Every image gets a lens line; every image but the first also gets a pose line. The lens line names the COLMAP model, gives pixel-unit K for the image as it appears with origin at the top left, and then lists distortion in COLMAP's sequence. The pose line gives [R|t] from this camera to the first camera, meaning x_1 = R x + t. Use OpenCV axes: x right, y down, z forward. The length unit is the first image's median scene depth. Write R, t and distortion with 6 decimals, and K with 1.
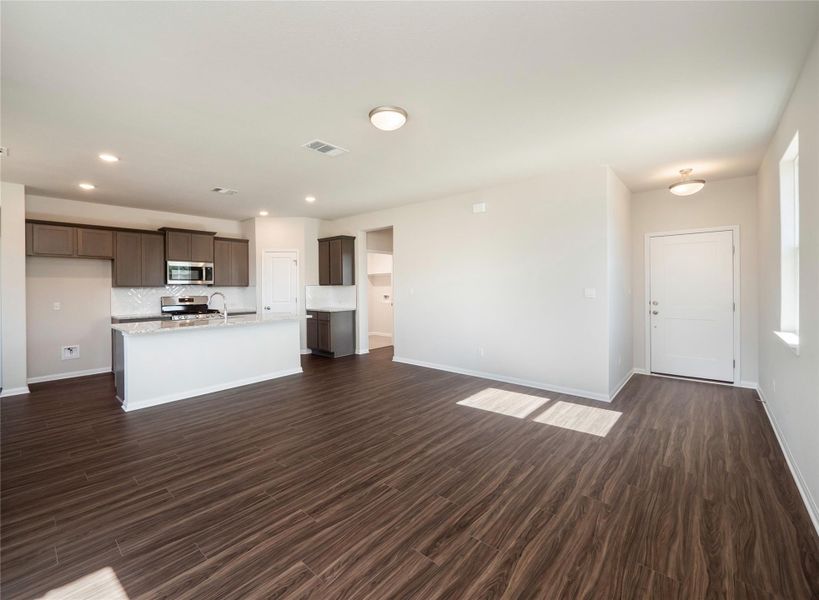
lens RADIAL K [[346.8, 0, 406.0], [0, 346.8, 288.8], [0, 0, 1]] dist [-0.006206, 0.000047]
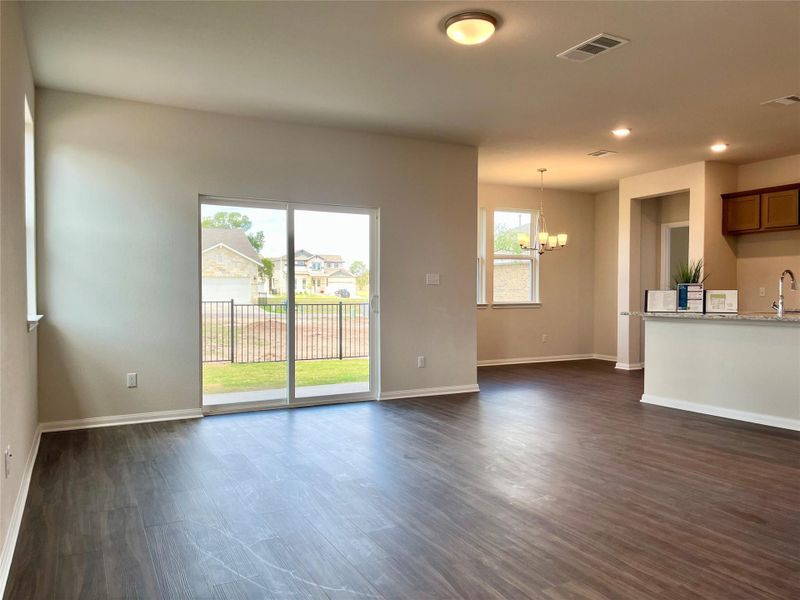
lens RADIAL K [[609.1, 0, 400.0], [0, 609.1, 300.0], [0, 0, 1]] dist [0.018214, -0.000217]
pose [[-0.357070, 0.022274, -0.933812, 0.556227], [0.000537, 0.999720, 0.023641, 0.029473], [0.934078, 0.007940, -0.356982, 0.593063]]
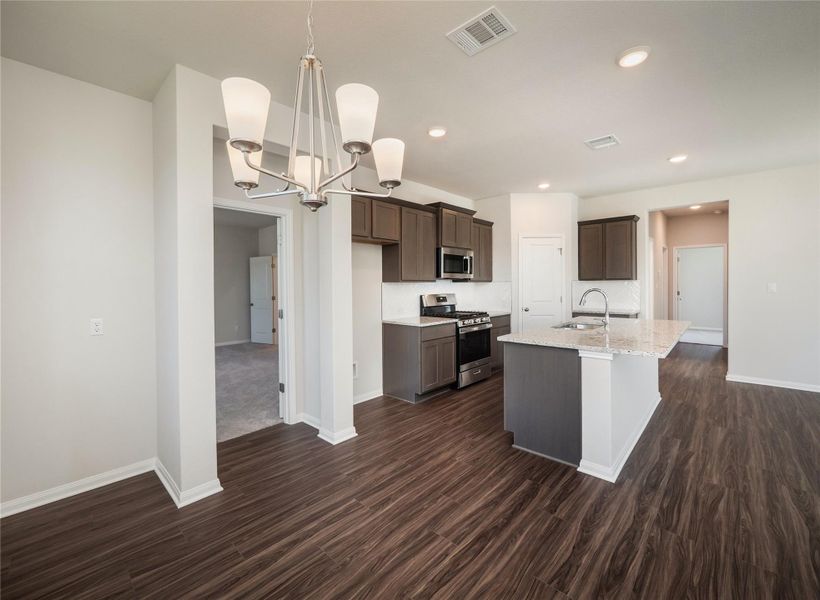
lens RADIAL K [[347.2, 0, 406.5], [0, 347.2, 288.7], [0, 0, 1]] dist [-0.006206, 0.000047]
pose [[0.999283, 0.000311, -0.037860, -0.699765], [-0.000153, 0.999991, 0.004171, 0.006395], [0.037861, -0.004162, 0.999274, 0.229414]]
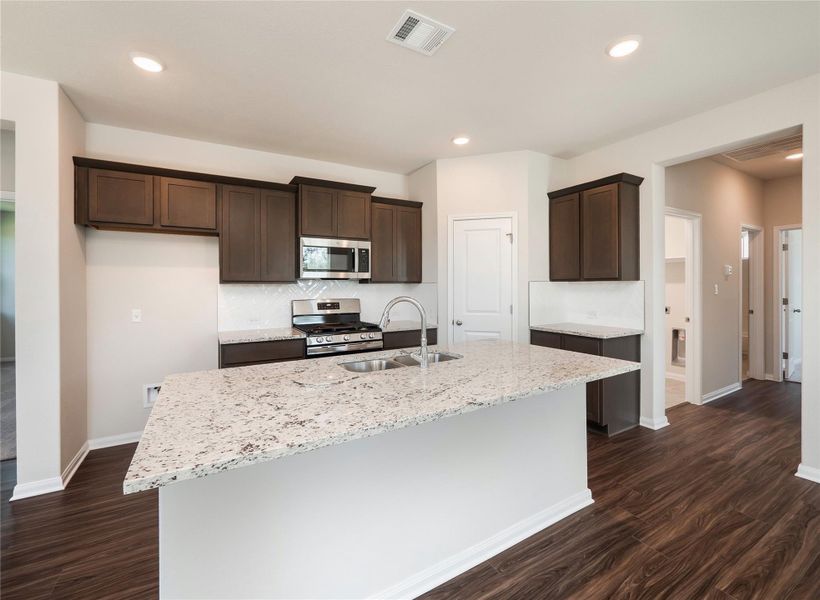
lens RADIAL K [[347.2, 0, 406.5], [0, 347.2, 288.7], [0, 0, 1]] dist [-0.006206, 0.000047]
pose [[0.944351, 0.007146, -0.328861, -0.322699], [-0.005784, 0.999970, 0.005121, -0.000047], [0.328888, -0.002934, 0.944364, 0.496146]]
